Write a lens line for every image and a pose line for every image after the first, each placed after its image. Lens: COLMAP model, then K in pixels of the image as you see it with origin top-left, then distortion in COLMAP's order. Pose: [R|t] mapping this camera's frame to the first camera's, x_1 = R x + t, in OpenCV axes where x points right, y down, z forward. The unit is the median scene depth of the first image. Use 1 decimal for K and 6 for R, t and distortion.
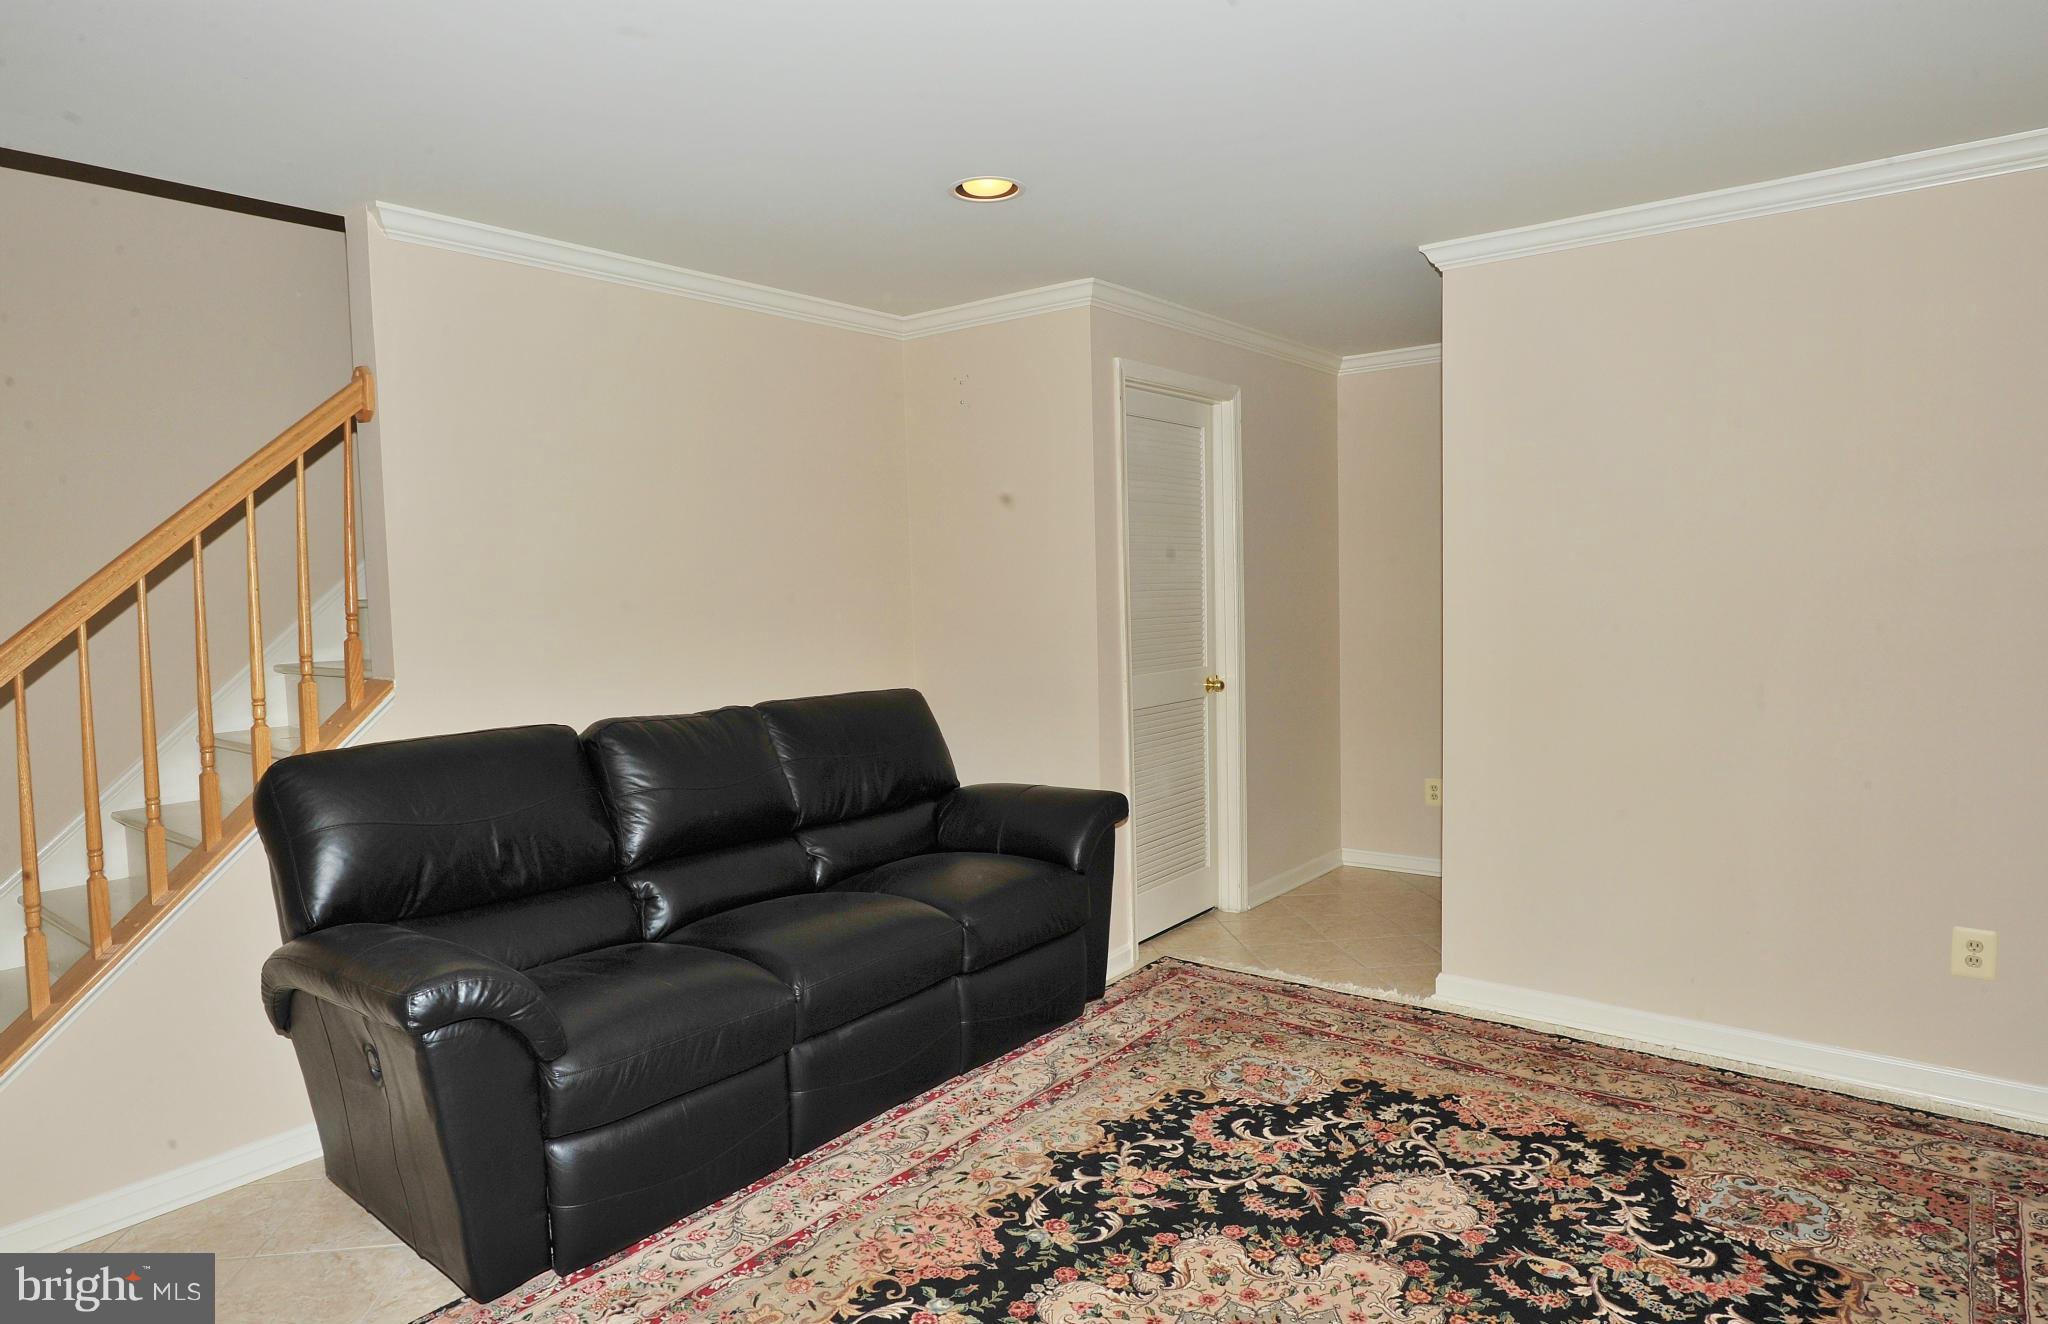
lens RADIAL K [[1187.5, 0, 1025.4], [0, 1187.5, 661.2], [0, 0, 1]] dist [-0.028900, 0.006962]
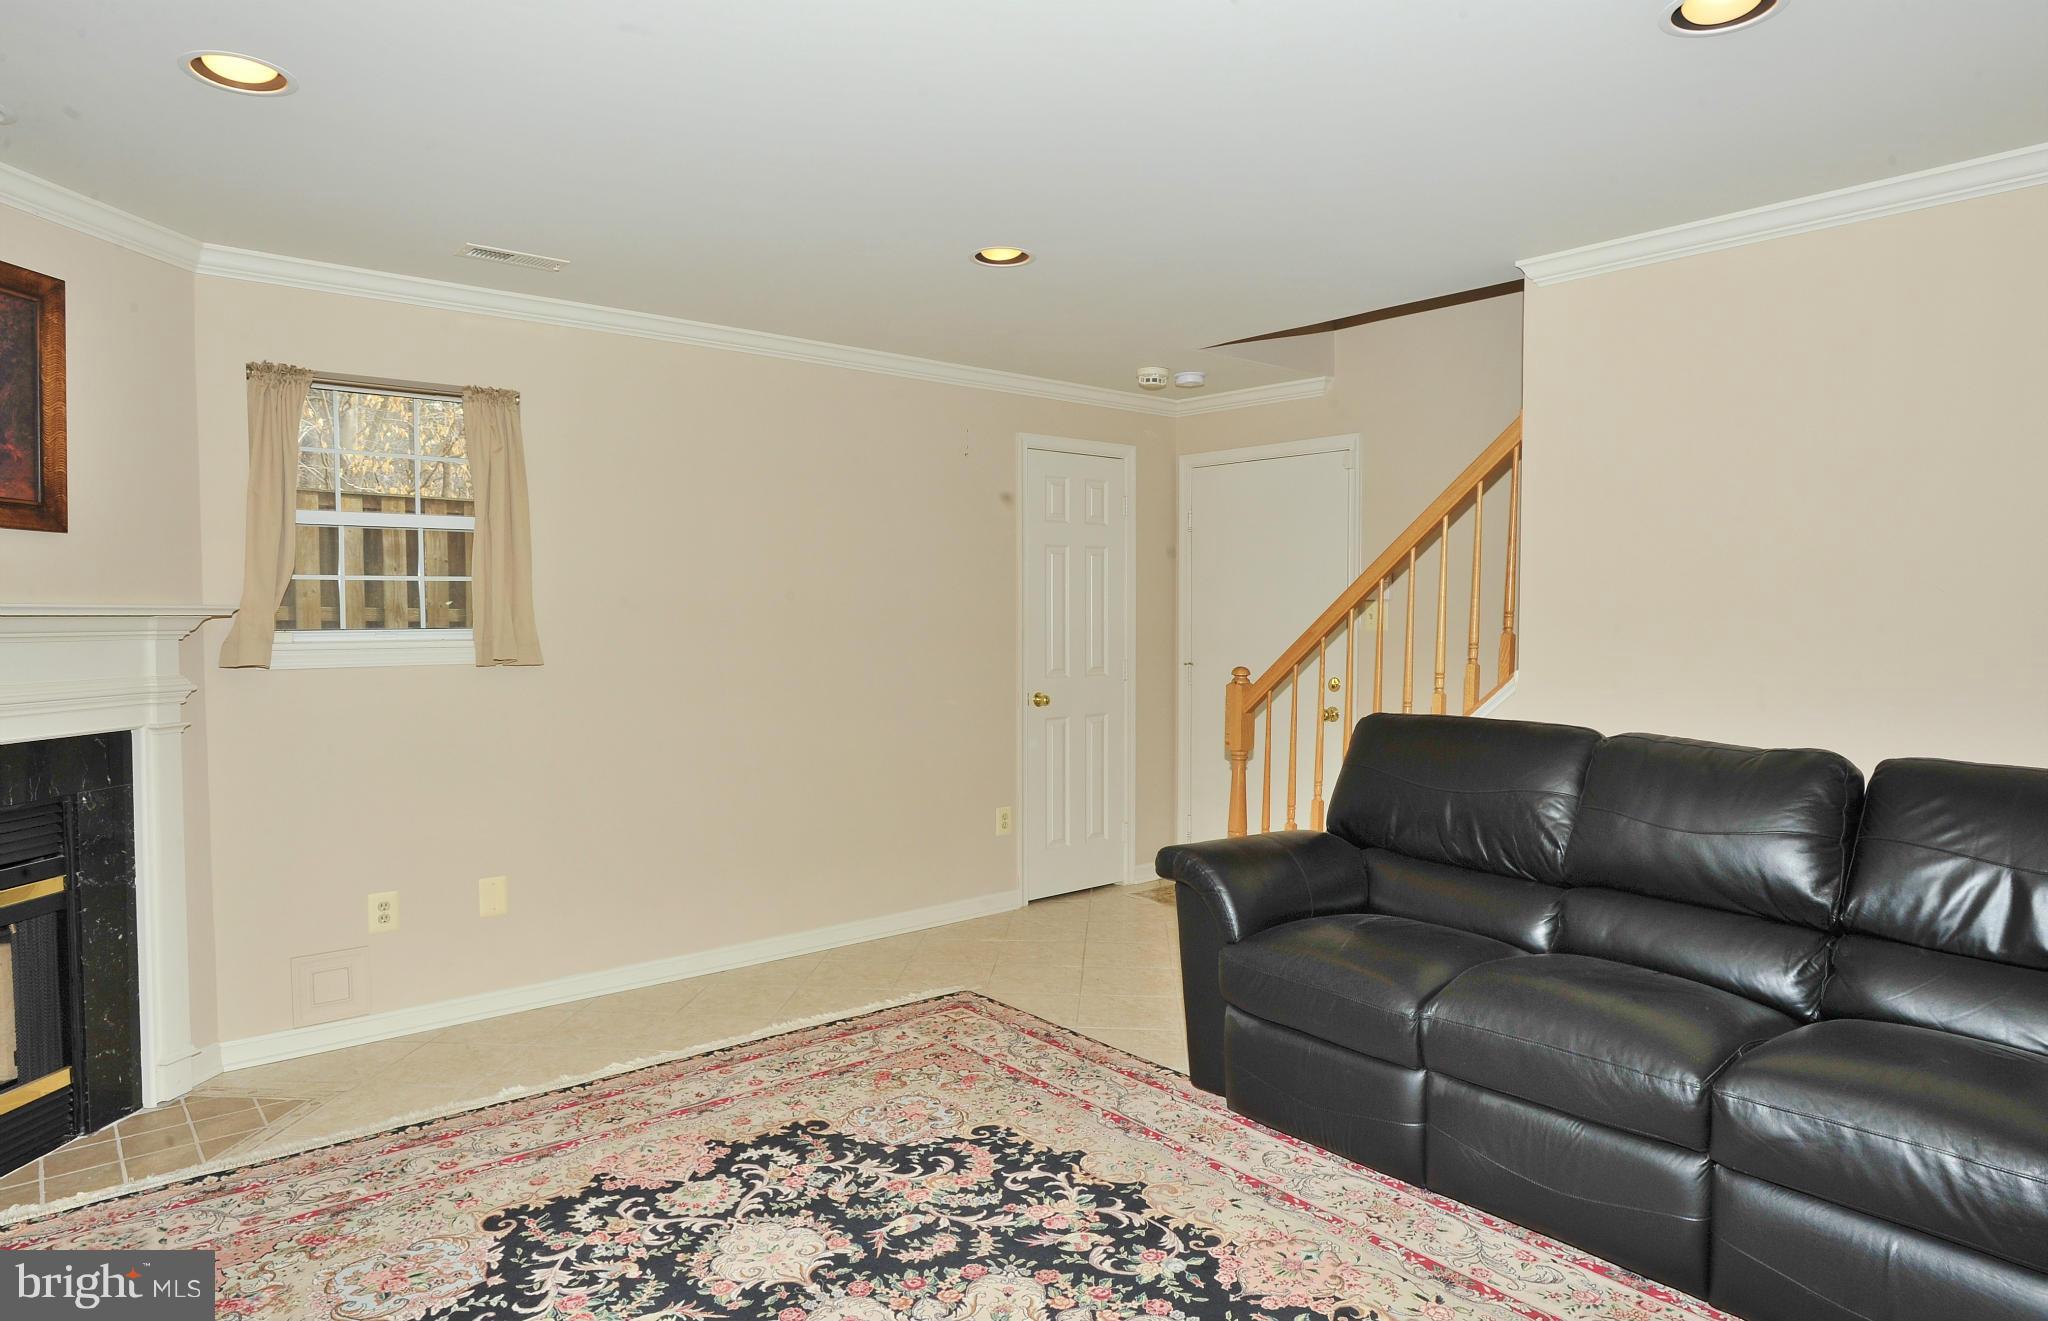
lens RADIAL K [[1206.3, 0, 1024.2], [0, 1206.3, 647.4], [0, 0, 1]] dist [-0.017156, -0.003717]
pose [[-0.206665, 0.057586, -0.976716, 0.810812], [-0.059608, 0.995671, 0.071316, -0.067120], [0.976594, 0.072959, -0.202338, 0.858658]]
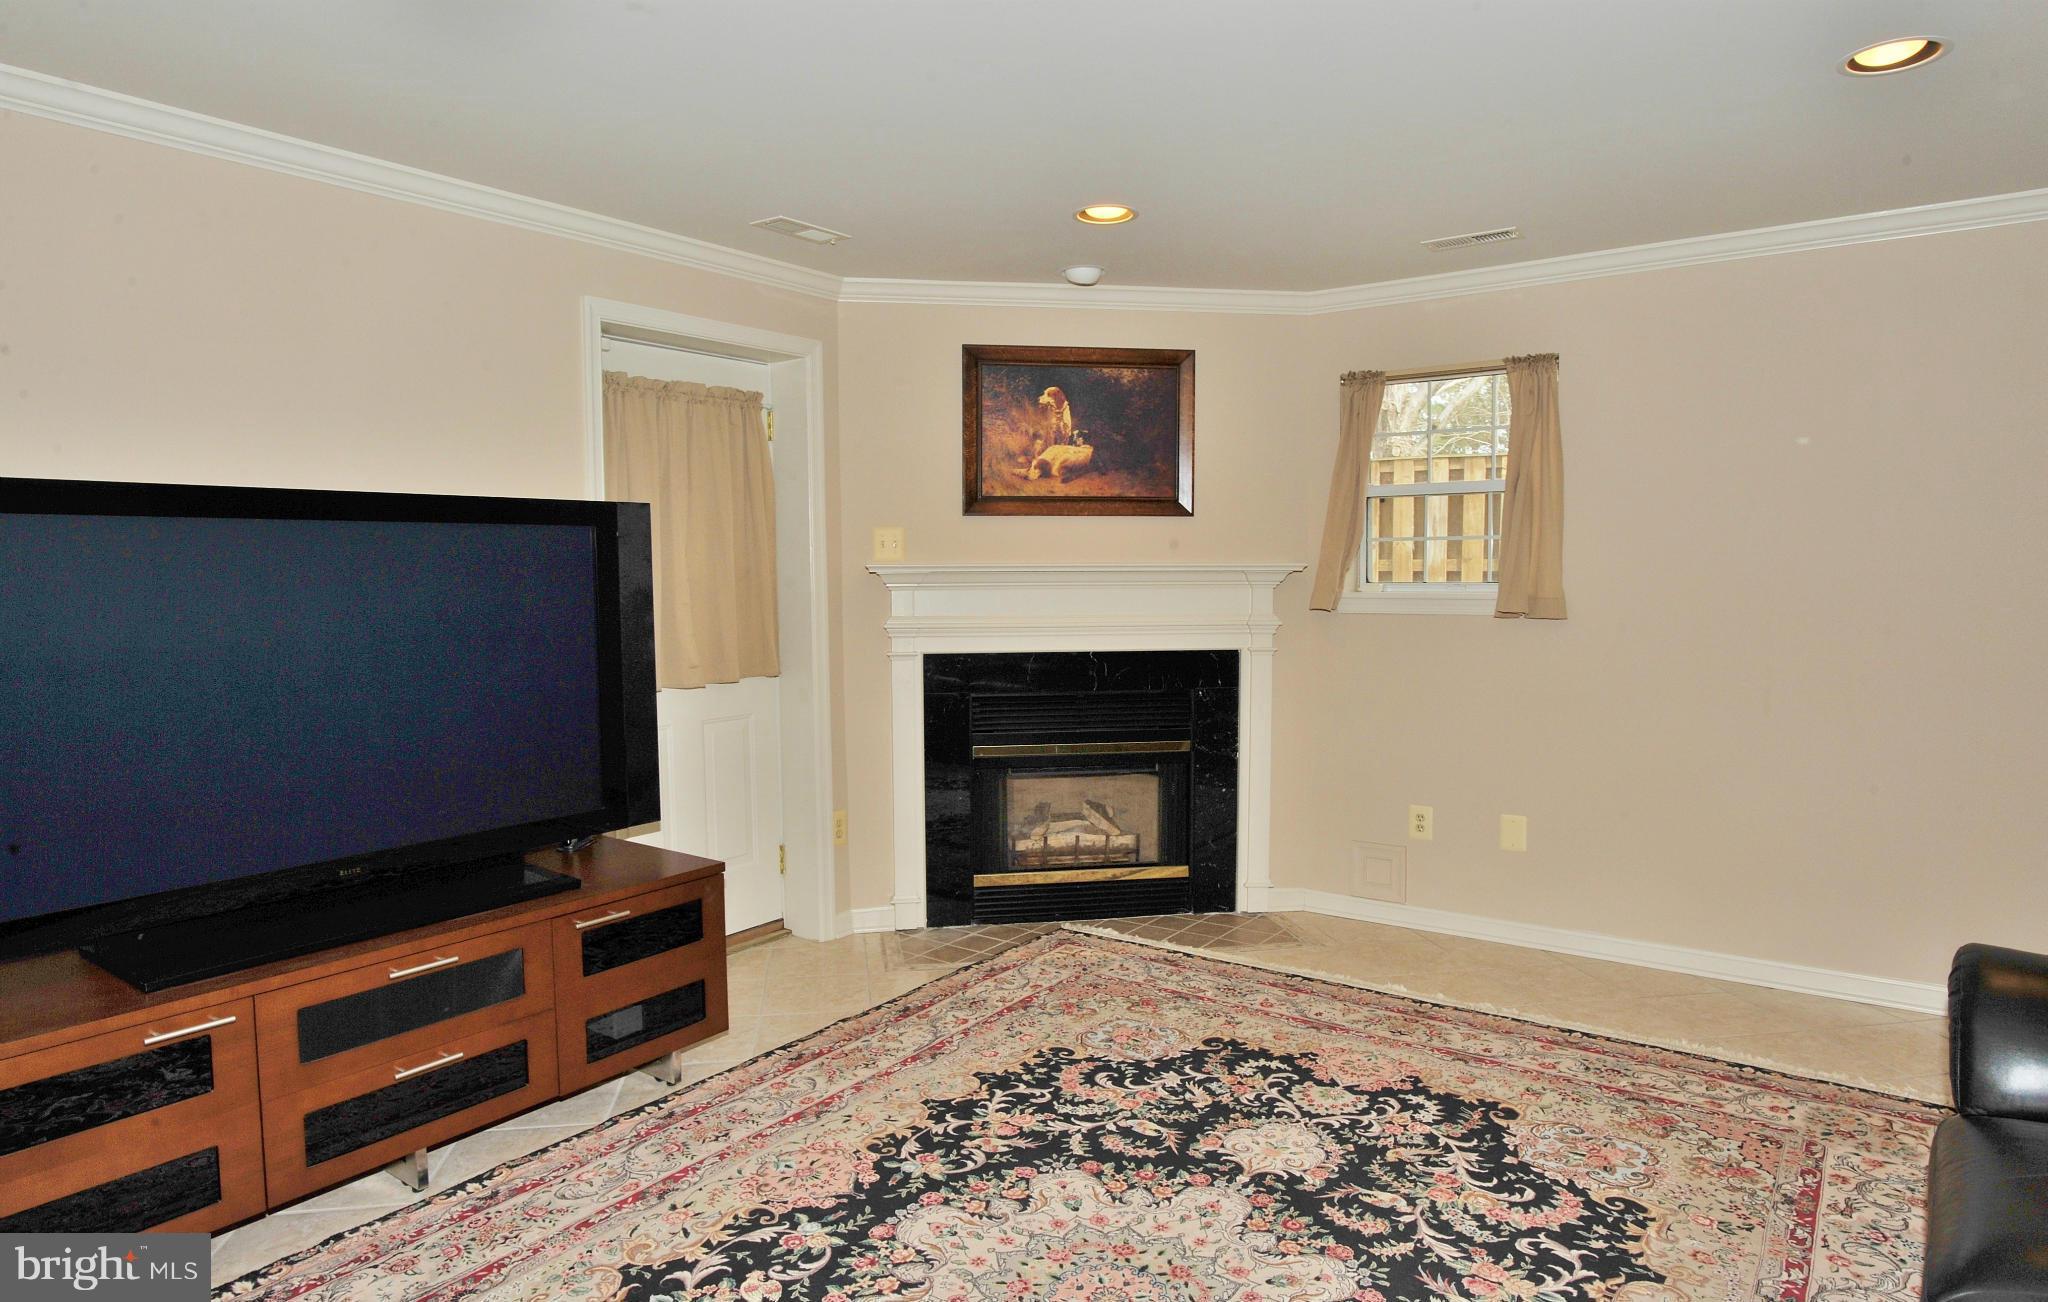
lens RADIAL K [[1217.3, 0, 1014.0], [0, 1217.3, 658.3], [0, 0, 1]] dist [-0.030127, 0.004962]
pose [[-0.999016, 0.037249, -0.024077, 0.215640], [0.033554, 0.989734, 0.138927, -0.088599], [0.029005, 0.137983, -0.990010, 1.462344]]
